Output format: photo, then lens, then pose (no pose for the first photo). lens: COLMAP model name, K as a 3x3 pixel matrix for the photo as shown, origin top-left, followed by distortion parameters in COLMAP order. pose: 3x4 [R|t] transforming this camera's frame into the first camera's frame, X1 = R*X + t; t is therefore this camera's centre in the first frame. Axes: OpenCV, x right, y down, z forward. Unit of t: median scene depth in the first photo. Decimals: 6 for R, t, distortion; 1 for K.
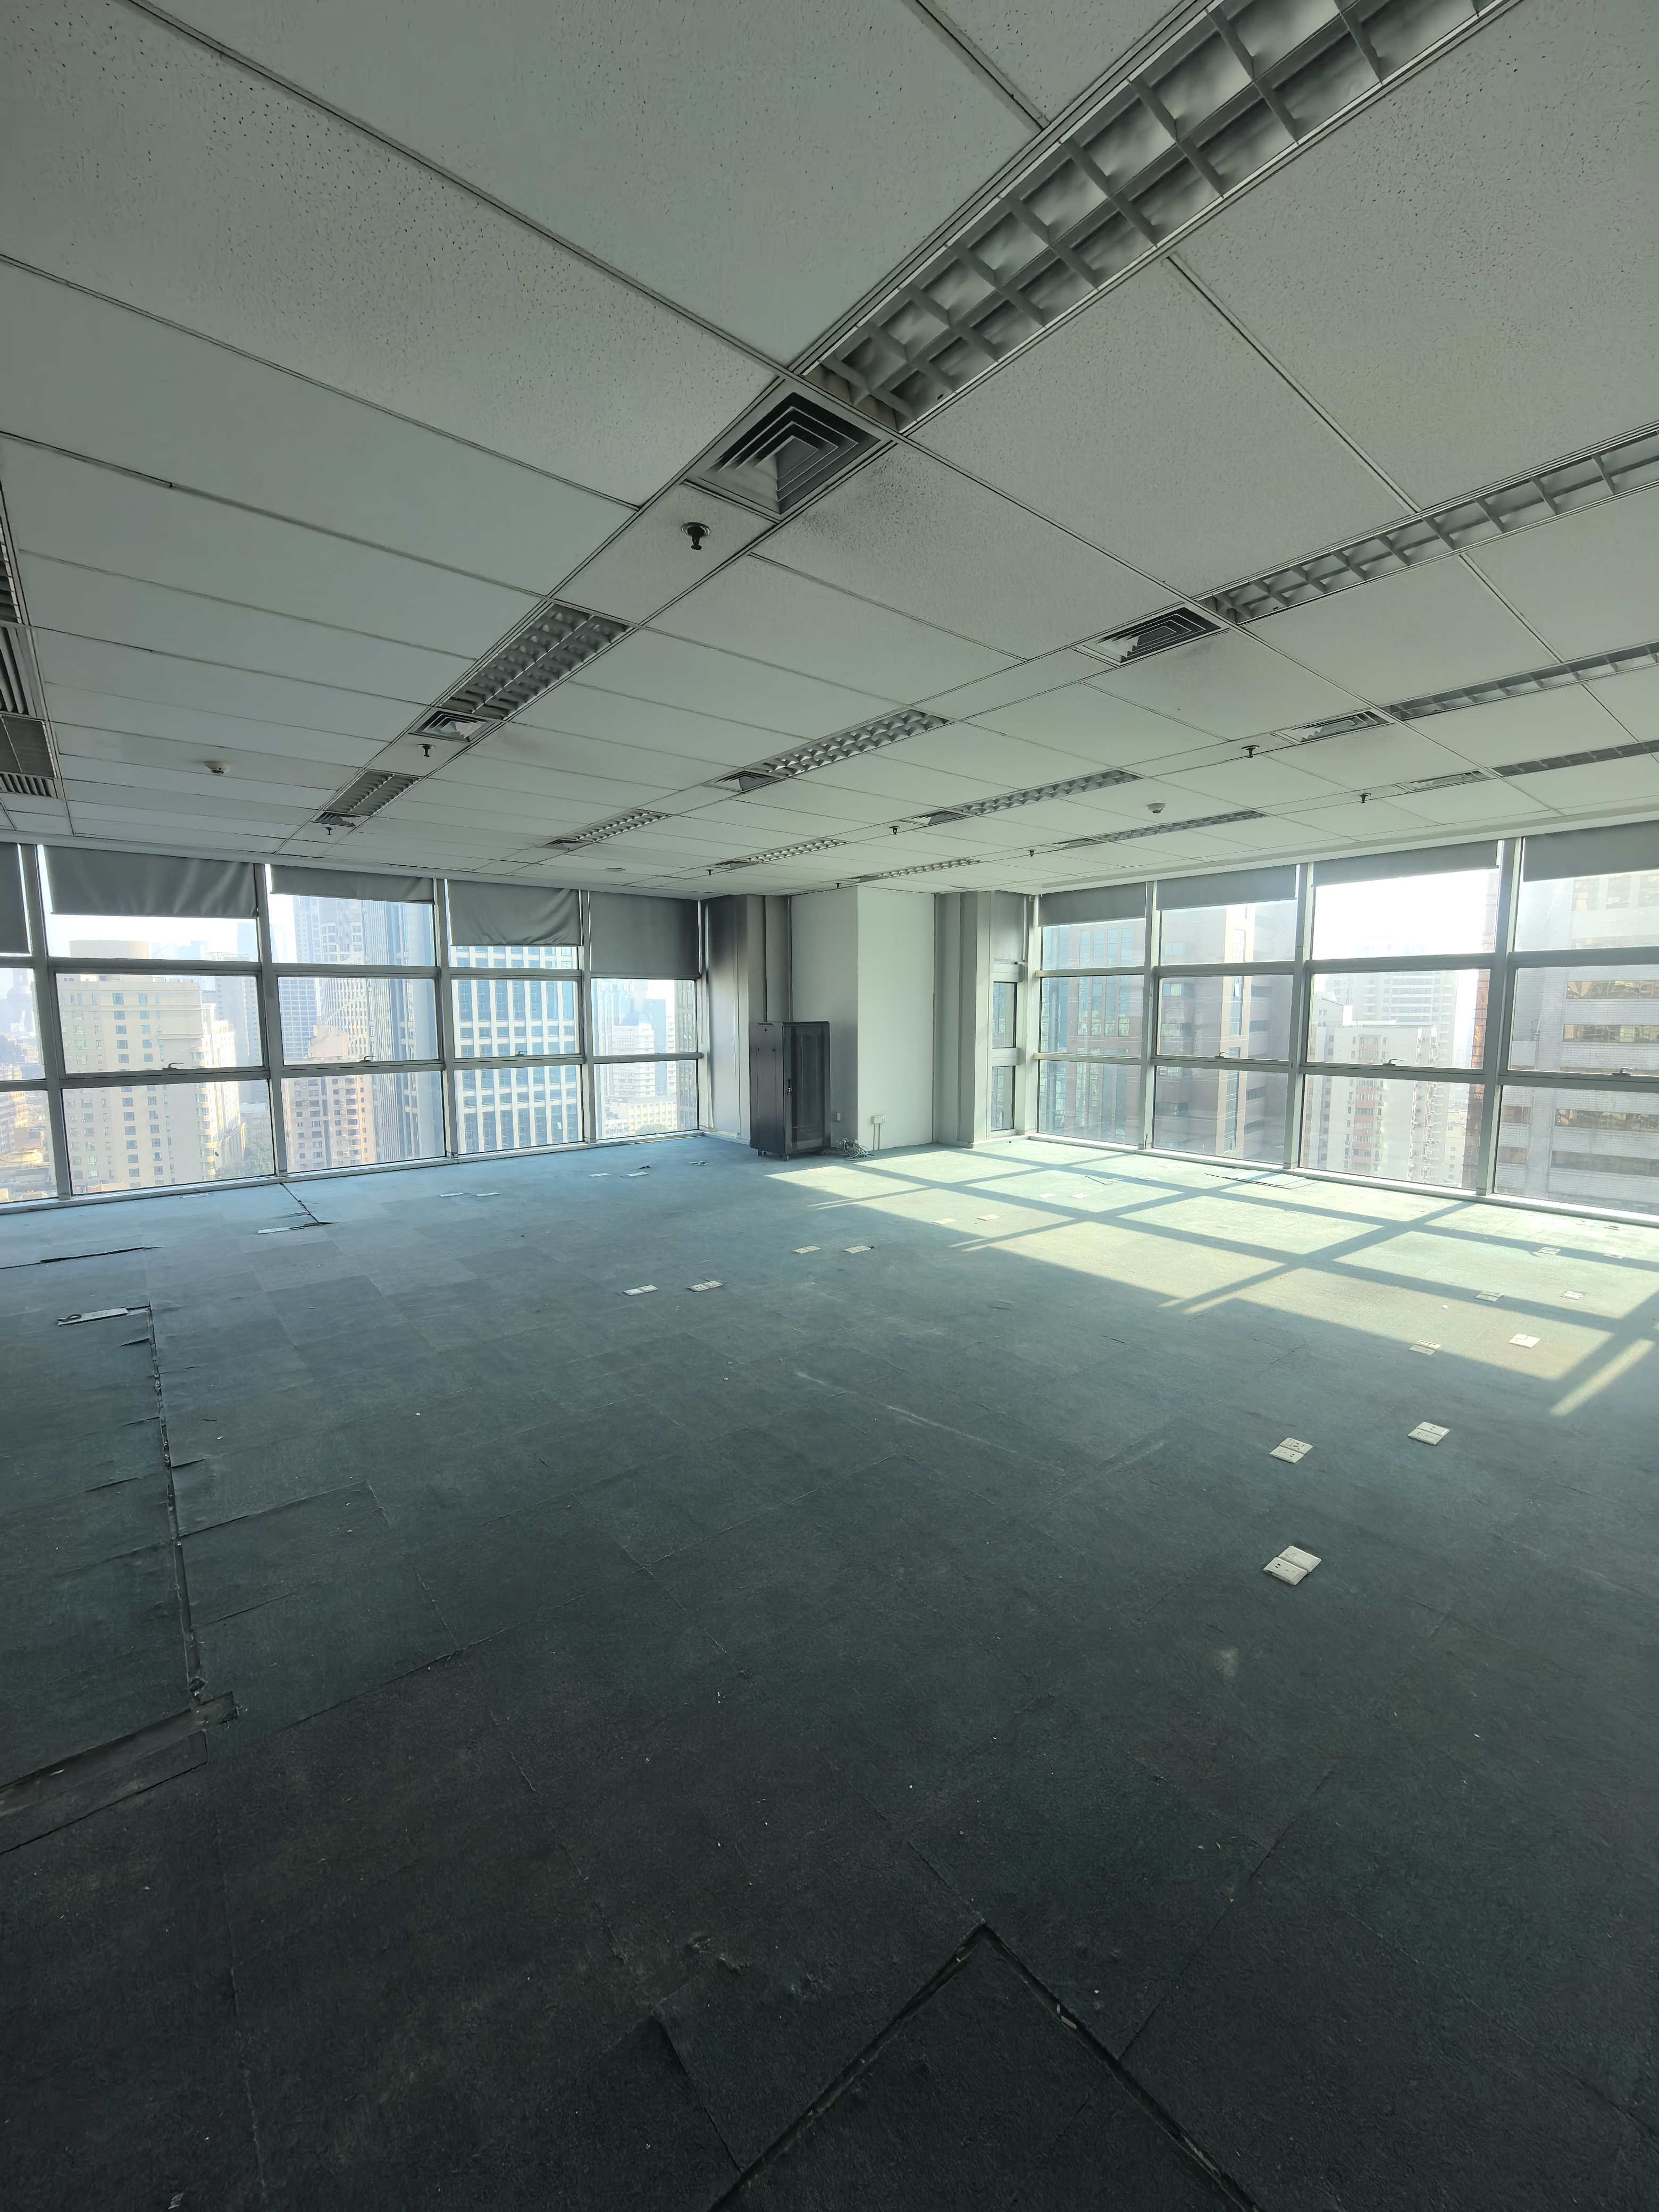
lens RADIAL K [[874.3, 0, 832.1], [0, 874.3, 1104.9], [0, 0, 1]] dist [-0.008903, 0.005148]
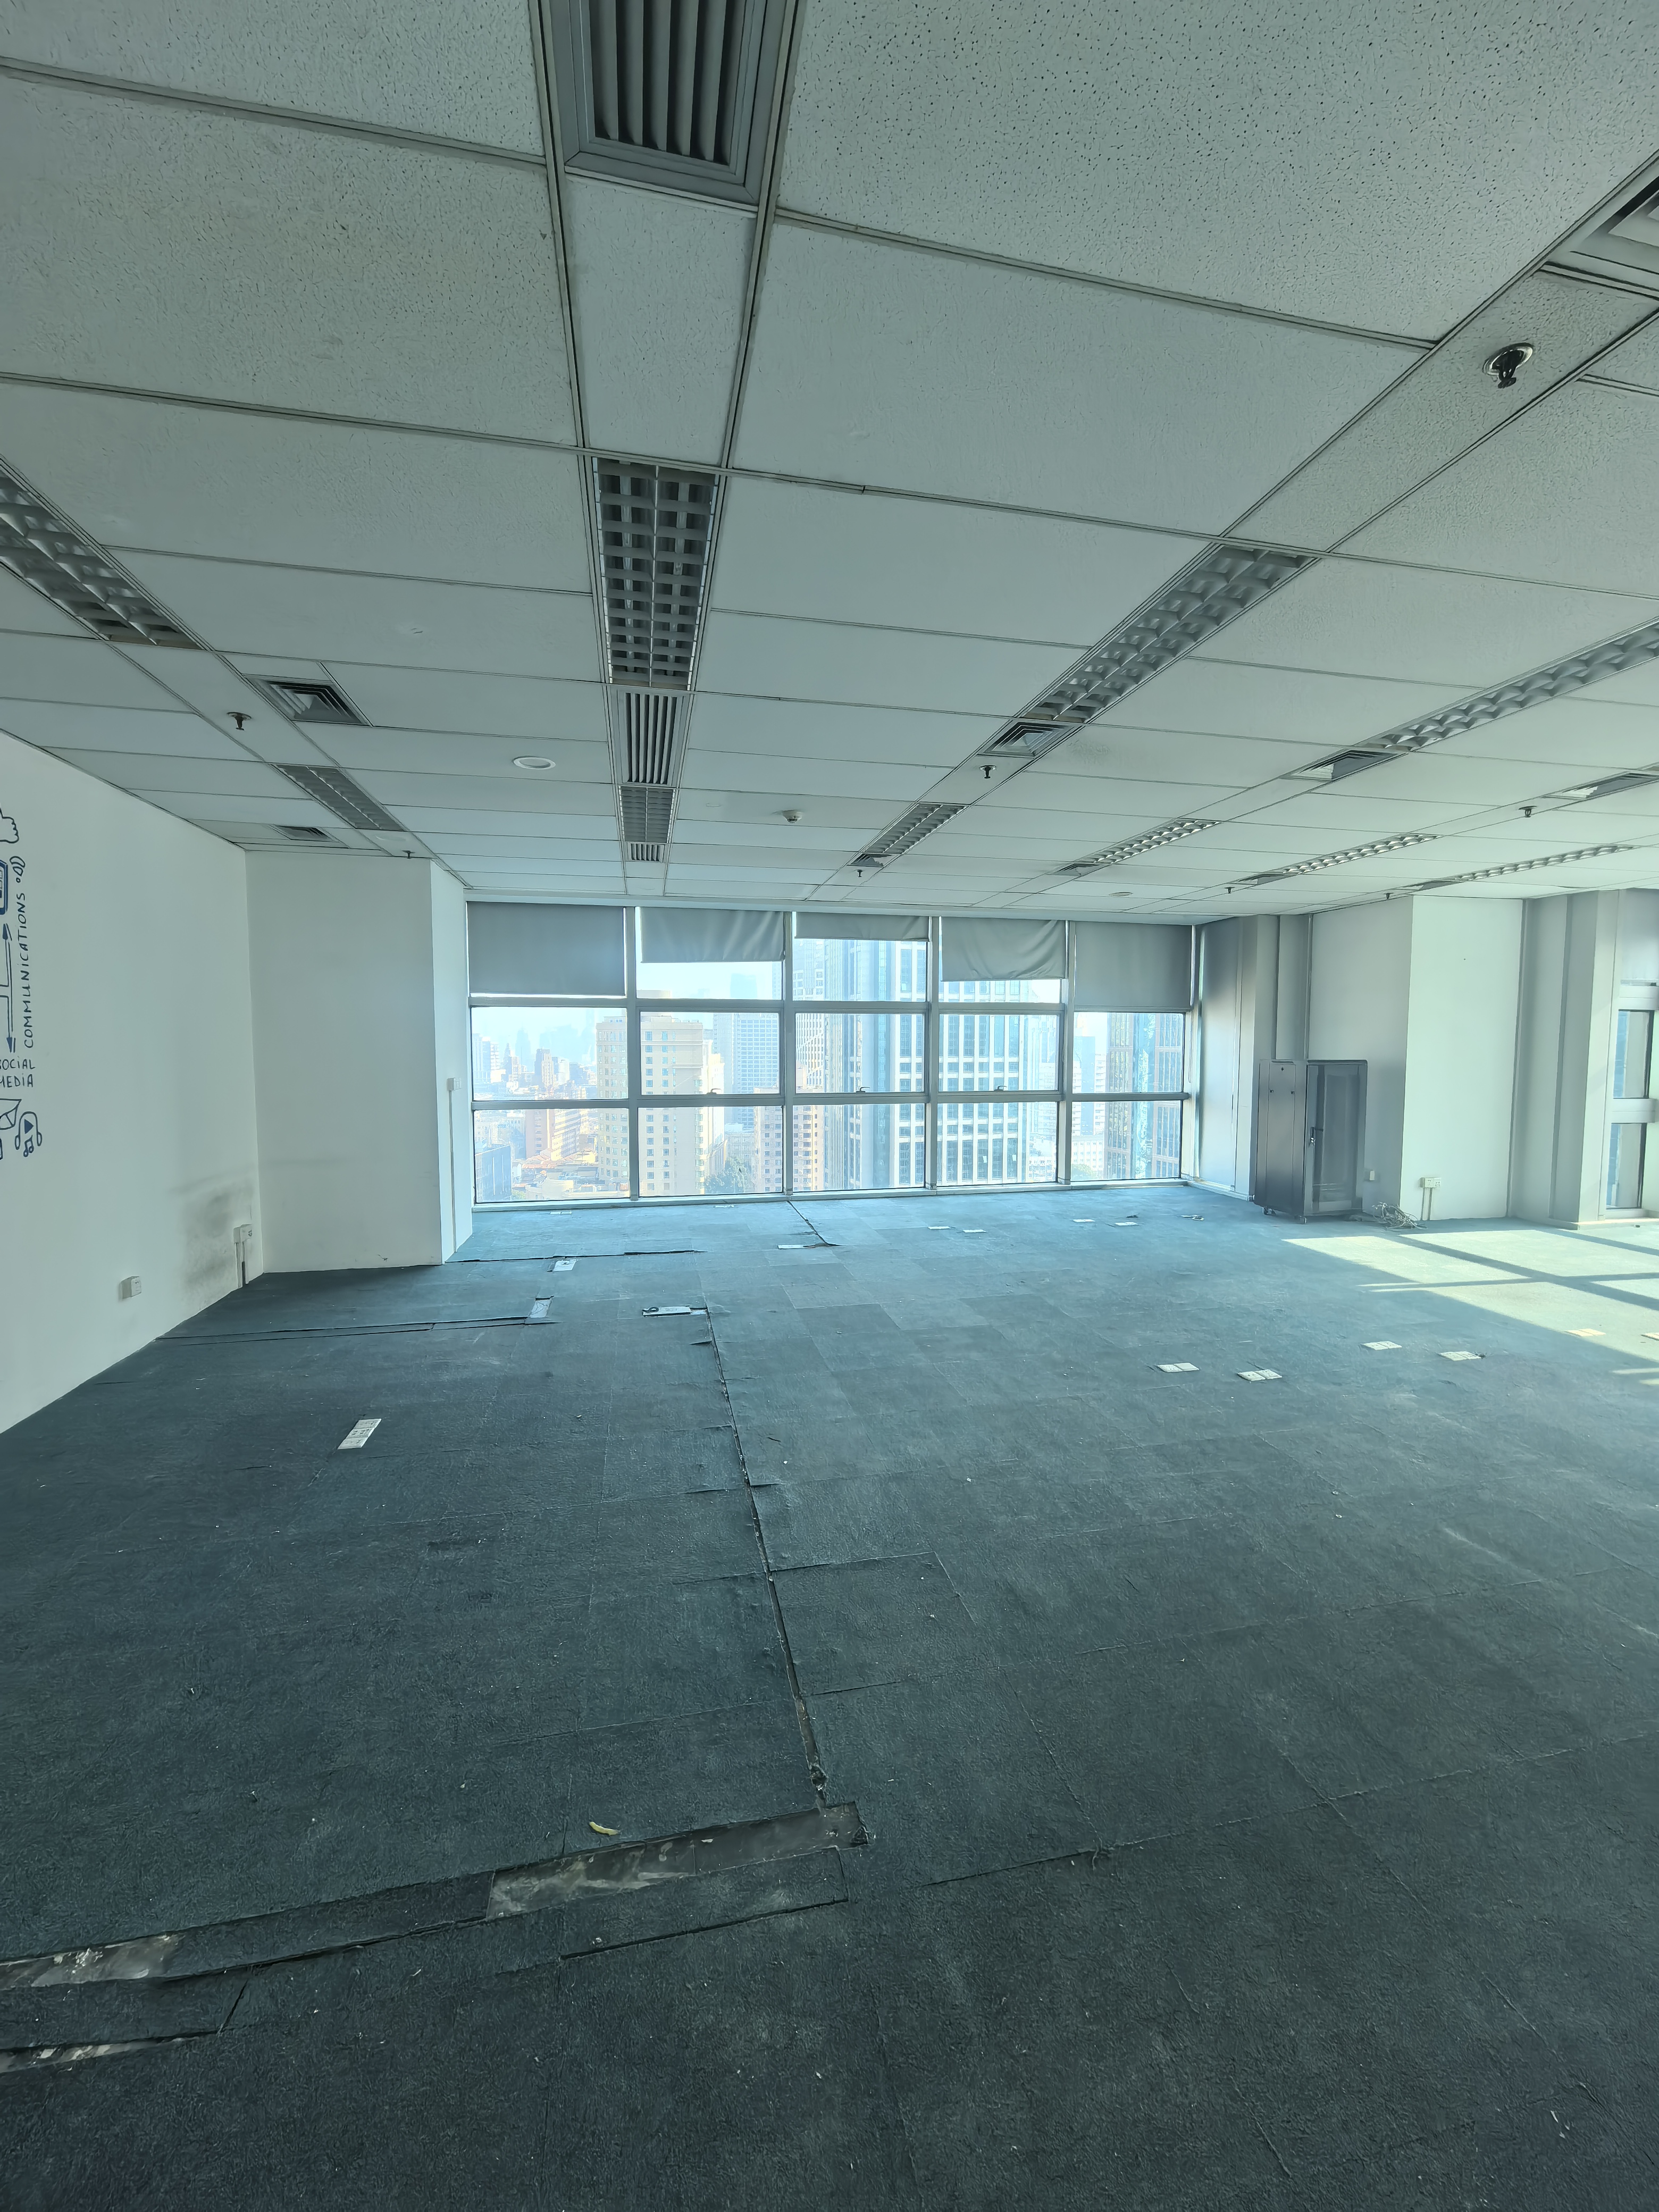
lens RADIAL K [[874.3, 0, 830.6], [0, 874.3, 1105.2], [0, 0, 1]] dist [-0.008903, 0.005148]
pose [[0.888574, 0.035524, -0.457357, -0.126646], [-0.054855, 0.998072, -0.029052, -0.001672], [0.455443, 0.050903, 0.888809, 0.063988]]
